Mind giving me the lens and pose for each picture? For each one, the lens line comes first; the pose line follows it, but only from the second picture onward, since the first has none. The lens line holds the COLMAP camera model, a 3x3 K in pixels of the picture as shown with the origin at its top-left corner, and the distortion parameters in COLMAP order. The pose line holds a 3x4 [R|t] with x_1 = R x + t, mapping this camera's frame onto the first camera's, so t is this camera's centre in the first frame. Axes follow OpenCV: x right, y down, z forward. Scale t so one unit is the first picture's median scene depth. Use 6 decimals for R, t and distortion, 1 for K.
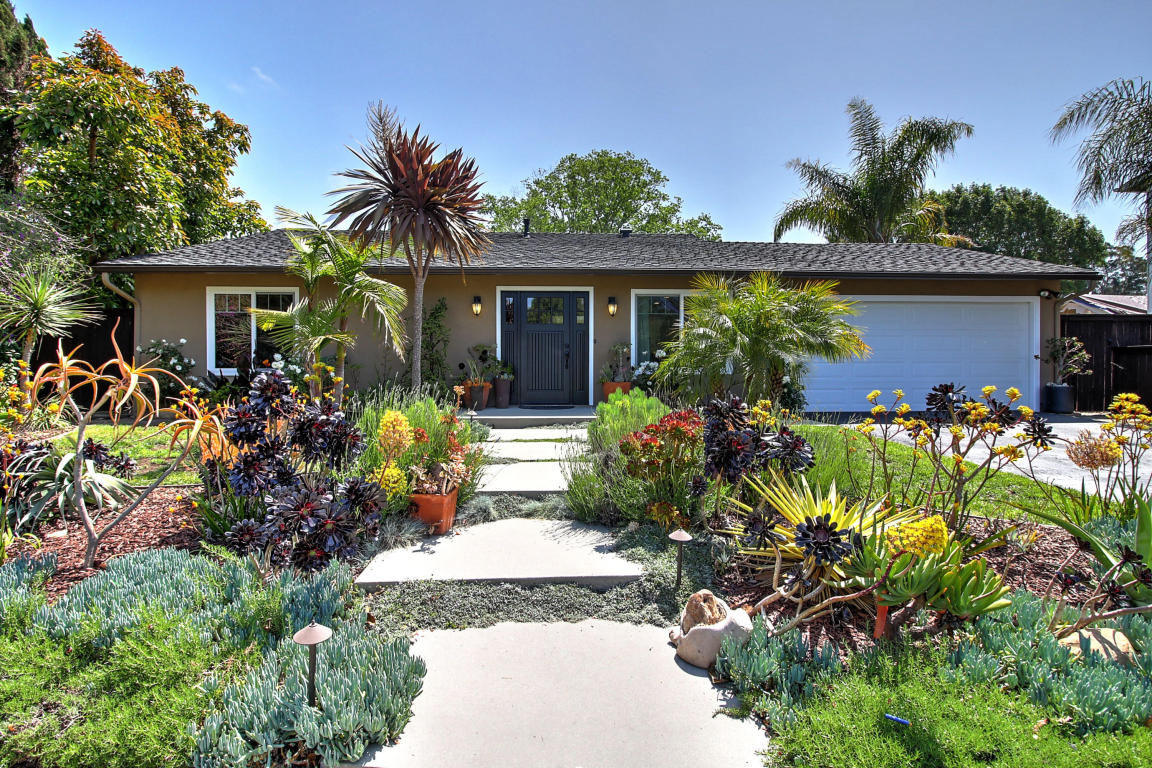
lens RADIAL K [[560.5, 0, 578.3], [0, 560.5, 381.9], [0, 0, 1]] dist [0.019589, 0.000320]
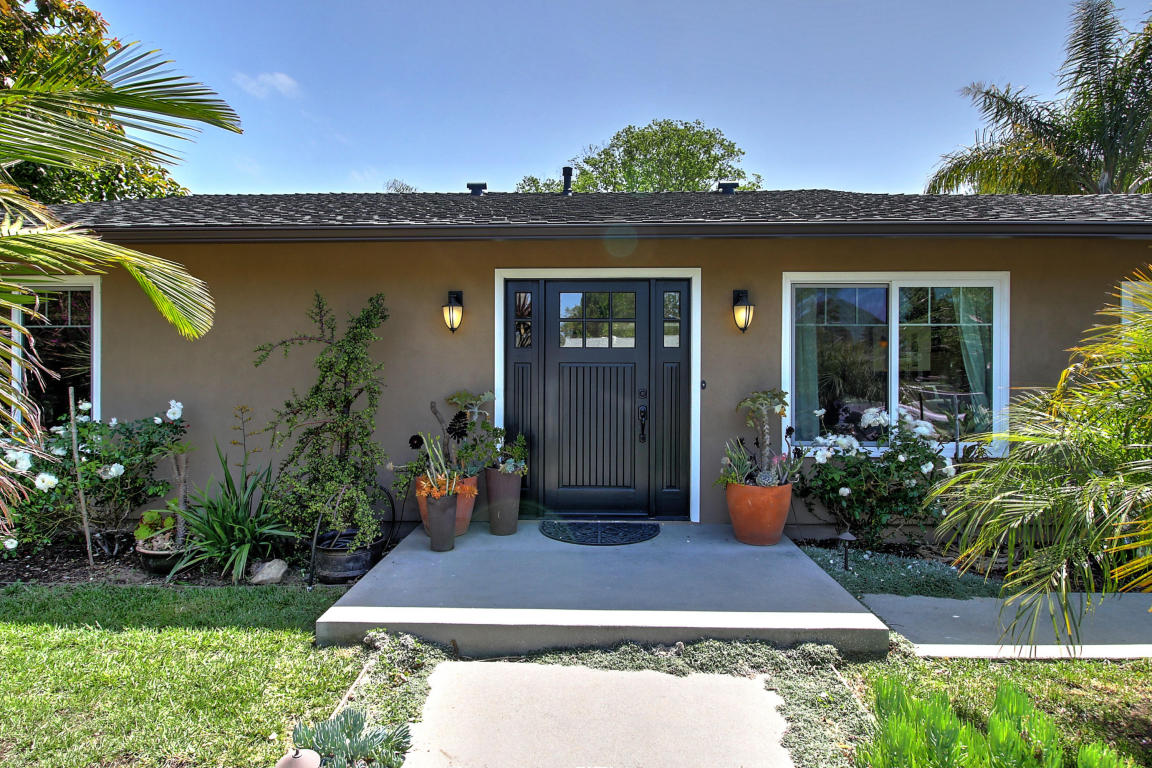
lens RADIAL K [[610.9, 0, 575.4], [0, 610.9, 384.3], [0, 0, 1]] dist [-0.024499, -0.002920]
pose [[0.995721, 0.004659, -0.092288, -0.027931], [-0.005086, 0.999977, -0.004385, -0.066318], [0.092265, 0.004835, 0.995723, 0.457654]]
